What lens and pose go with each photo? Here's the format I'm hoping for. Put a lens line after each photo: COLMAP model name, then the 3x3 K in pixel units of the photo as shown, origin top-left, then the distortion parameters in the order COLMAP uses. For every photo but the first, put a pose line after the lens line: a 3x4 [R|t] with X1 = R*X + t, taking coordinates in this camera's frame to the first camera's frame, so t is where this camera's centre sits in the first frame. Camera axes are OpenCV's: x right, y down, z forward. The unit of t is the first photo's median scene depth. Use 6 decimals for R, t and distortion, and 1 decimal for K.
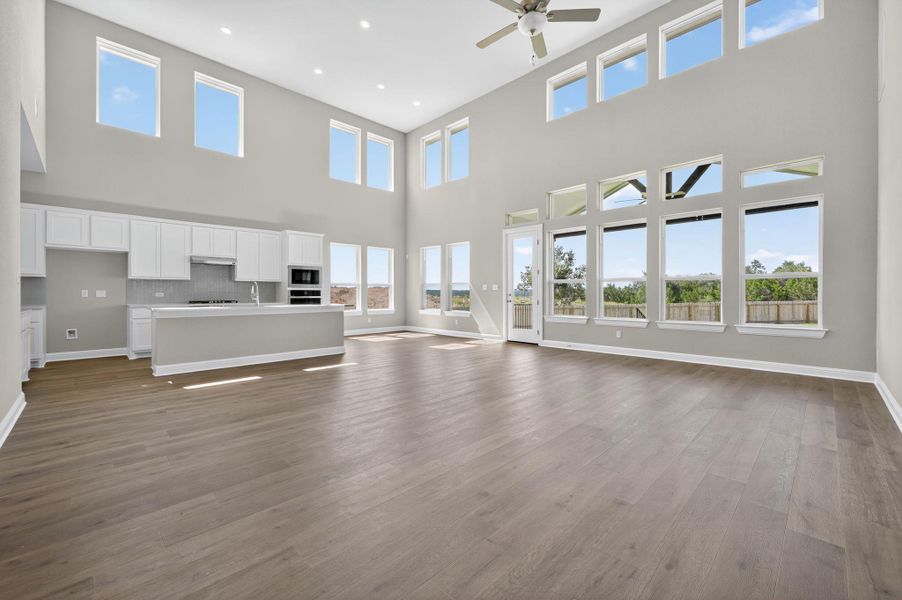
lens RADIAL K [[372.7, 0, 457.6], [0, 372.7, 294.0], [0, 0, 1]] dist [0.000230, 0.000224]
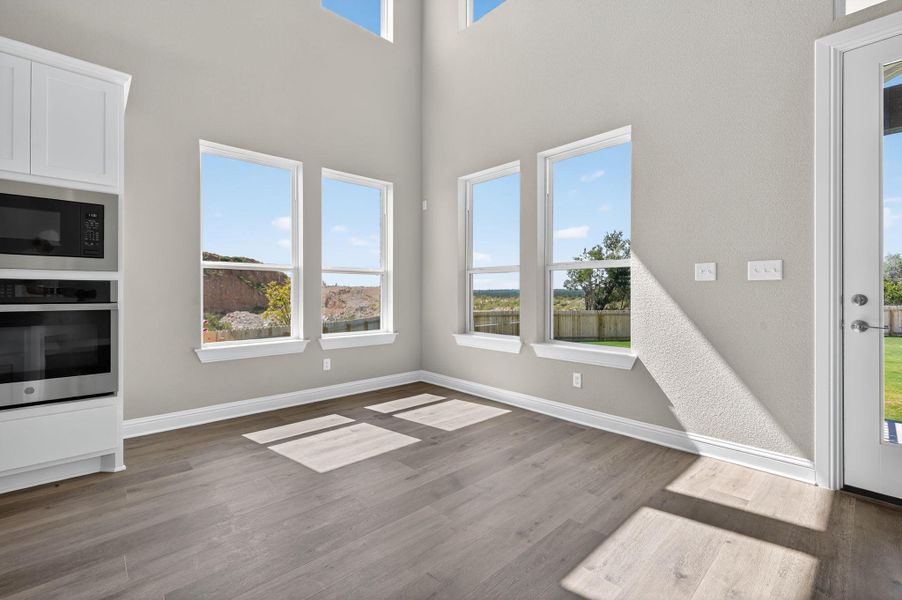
lens RADIAL K [[386.3, 0, 453.1], [0, 386.3, 295.4], [0, 0, 1]] dist [-0.010299, -0.000078]
pose [[0.999222, 0.001499, -0.039420, -0.105046], [-0.001362, 0.999993, 0.003501, -0.001119], [0.039425, -0.003445, 0.999217, 0.690112]]
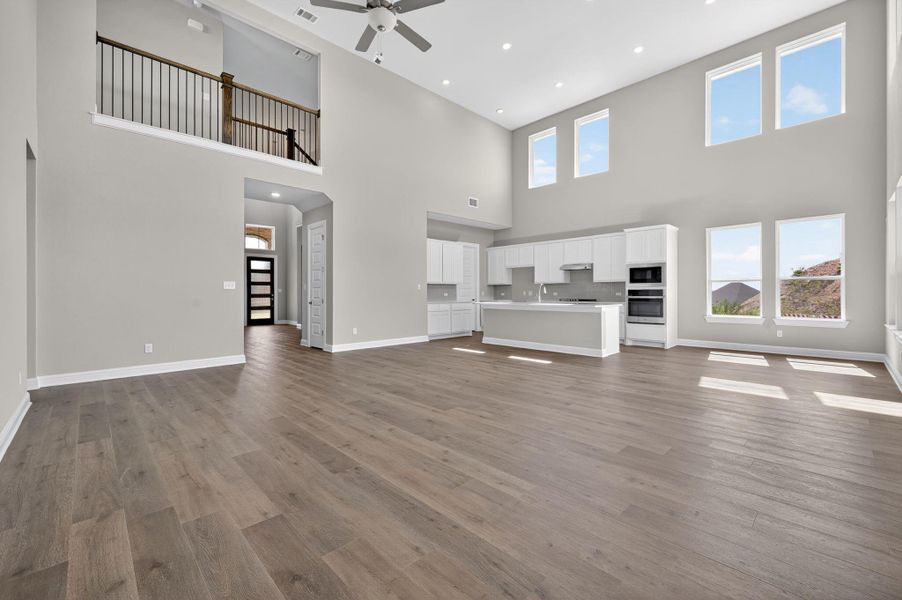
lens RADIAL K [[372.7, 0, 451.6], [0, 372.7, 293.4], [0, 0, 1]] dist [0.000230, 0.000224]
pose [[-0.016773, 0.002681, -0.999856, 0.481854], [0.003177, 0.999992, 0.002628, -0.004334], [0.999854, -0.003132, -0.016782, 0.487367]]
